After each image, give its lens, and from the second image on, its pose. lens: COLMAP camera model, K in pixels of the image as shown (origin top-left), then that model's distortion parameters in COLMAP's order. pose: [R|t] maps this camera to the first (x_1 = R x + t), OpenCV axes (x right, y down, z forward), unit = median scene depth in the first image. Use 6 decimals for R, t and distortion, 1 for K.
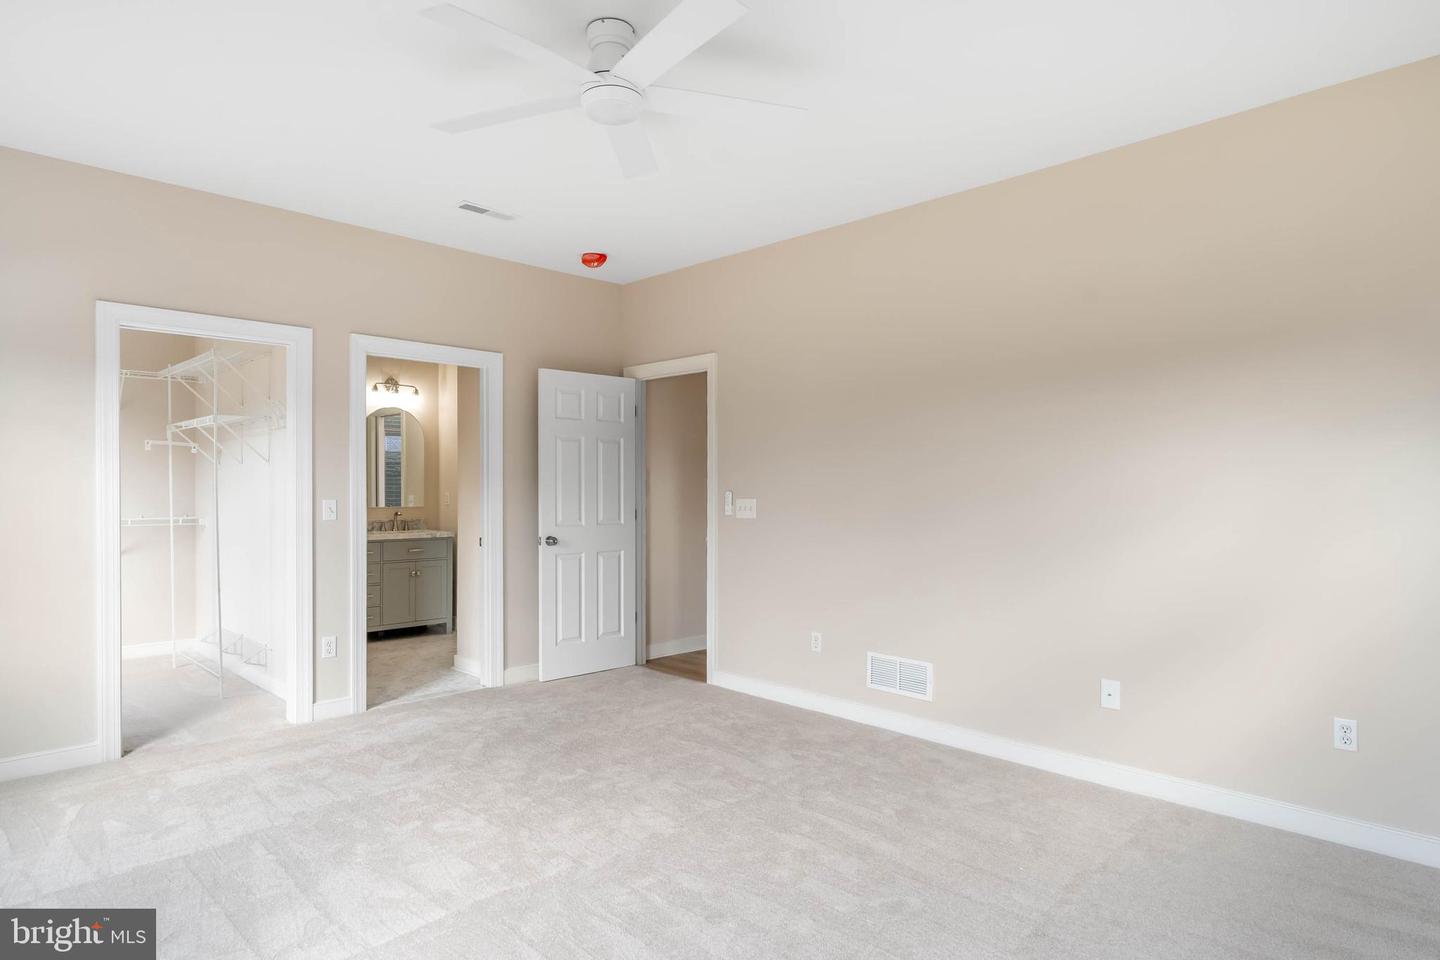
lens RADIAL K [[798.4, 0, 719.8], [0, 798.4, 483.0], [0, 0, 1]] dist [0.000693, -0.000005]
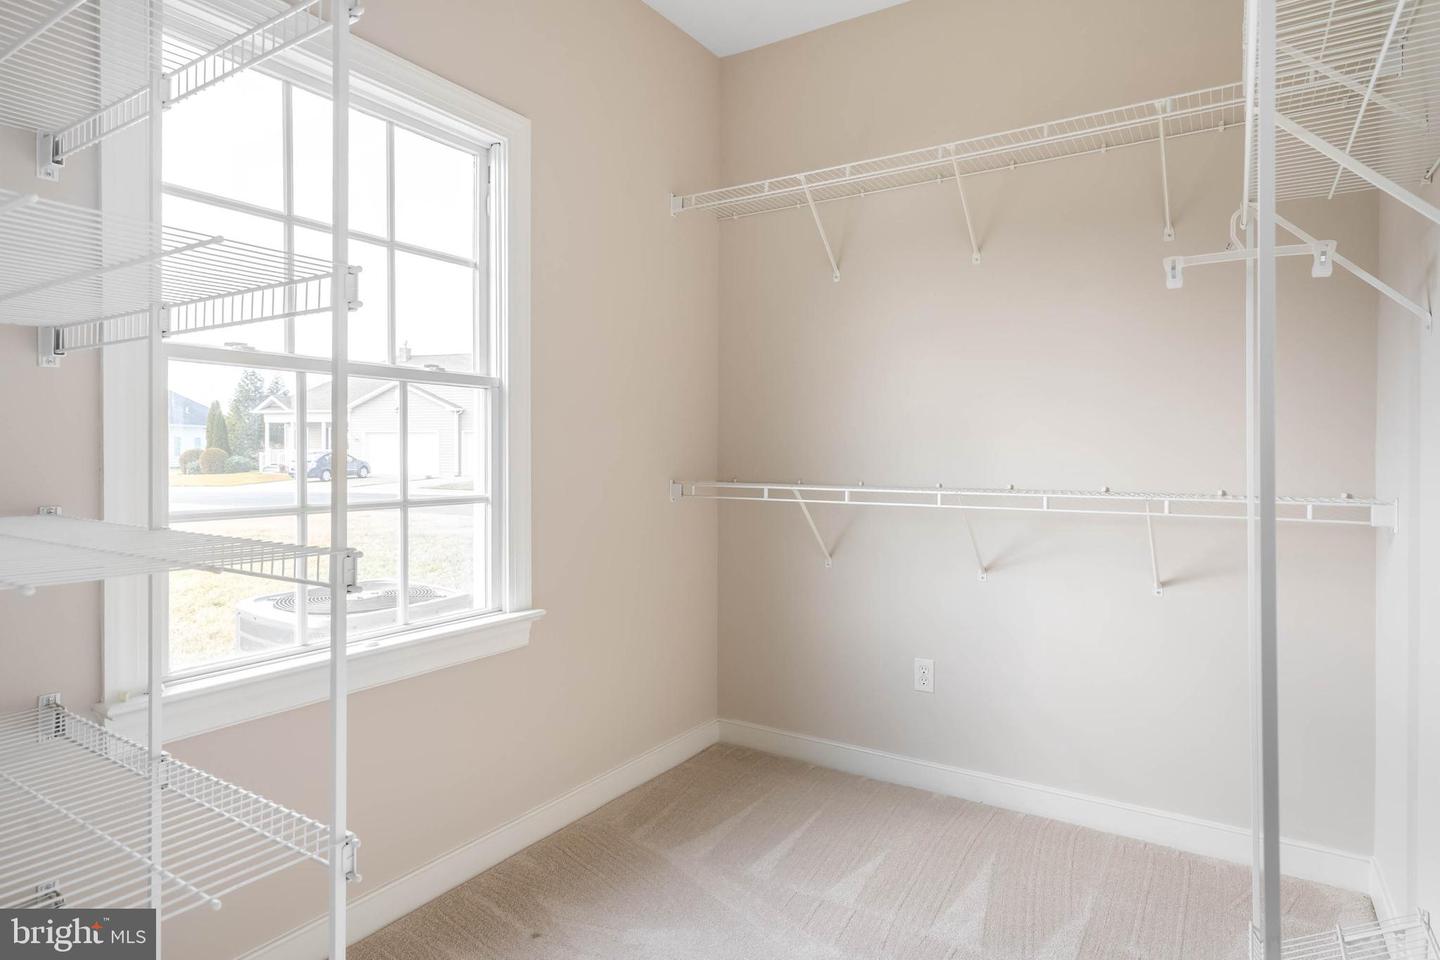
lens RADIAL K [[798.4, 0, 720.7], [0, 798.4, 472.5], [0, 0, 1]] dist [0.000693, -0.000005]
pose [[0.193317, 0.008012, -0.981104, -0.419006], [0.001350, 0.999964, 0.008432, 0.029963], [0.981135, -0.002954, 0.193299, 0.734111]]
